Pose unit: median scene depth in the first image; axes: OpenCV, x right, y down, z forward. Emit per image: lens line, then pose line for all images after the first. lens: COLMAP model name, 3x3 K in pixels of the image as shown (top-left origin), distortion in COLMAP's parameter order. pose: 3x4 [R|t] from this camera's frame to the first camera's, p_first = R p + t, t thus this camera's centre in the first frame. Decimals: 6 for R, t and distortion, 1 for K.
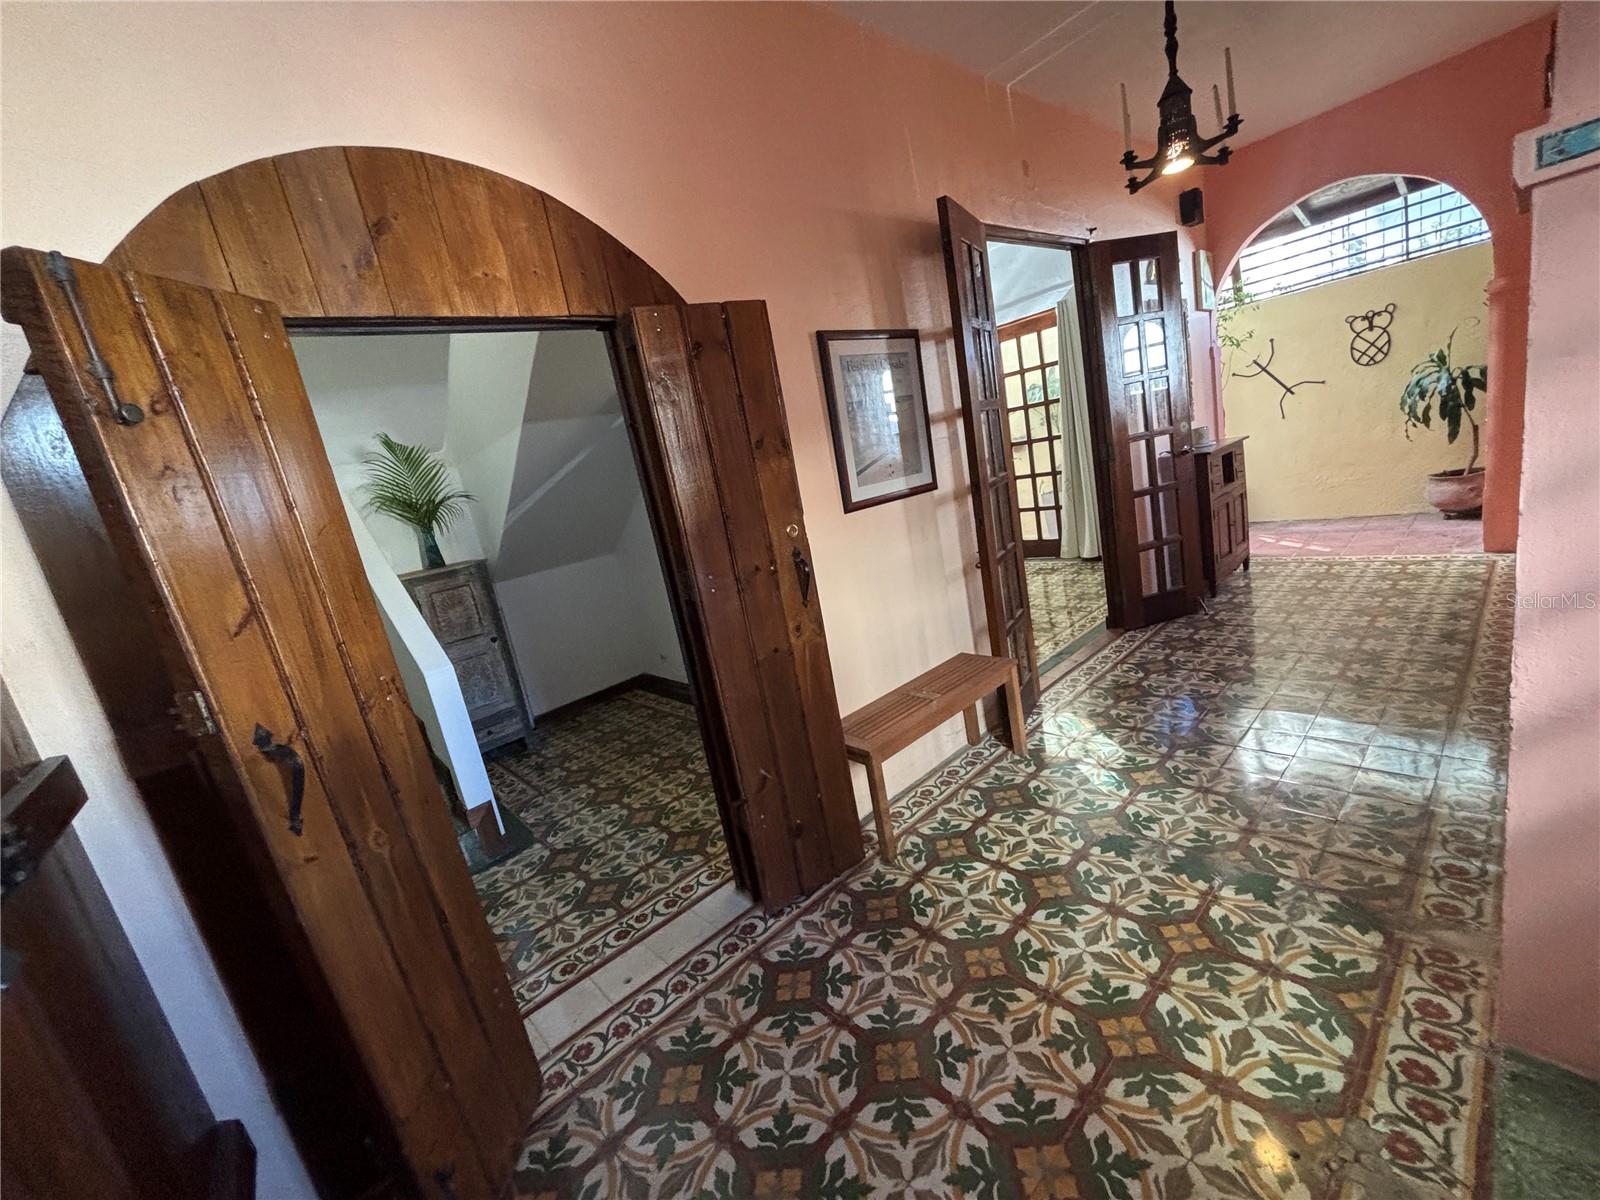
lens RADIAL K [[650.0, 0, 790.8], [0, 650.0, 609.1], [0, 0, 1]] dist [-0.000034, -0.000236]
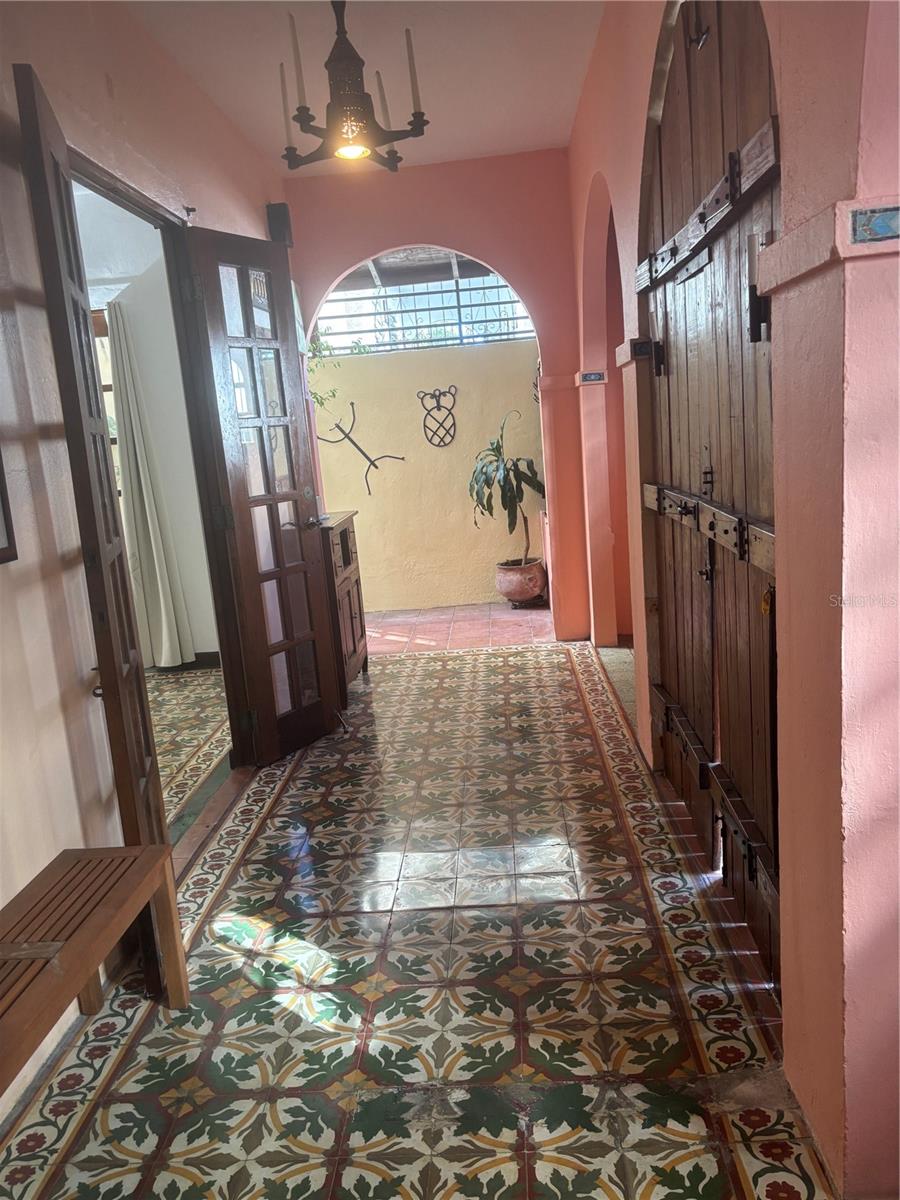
lens RADIAL K [[923.2, 0, 453.6], [0, 923.2, 602.6], [0, 0, 1]] dist [0.084983, -0.105229]
pose [[0.700068, 0.000099, 0.714076, -0.065875], [0.105247, 0.989064, -0.103318, -0.020814], [-0.706277, 0.147484, 0.692402, 0.147473]]
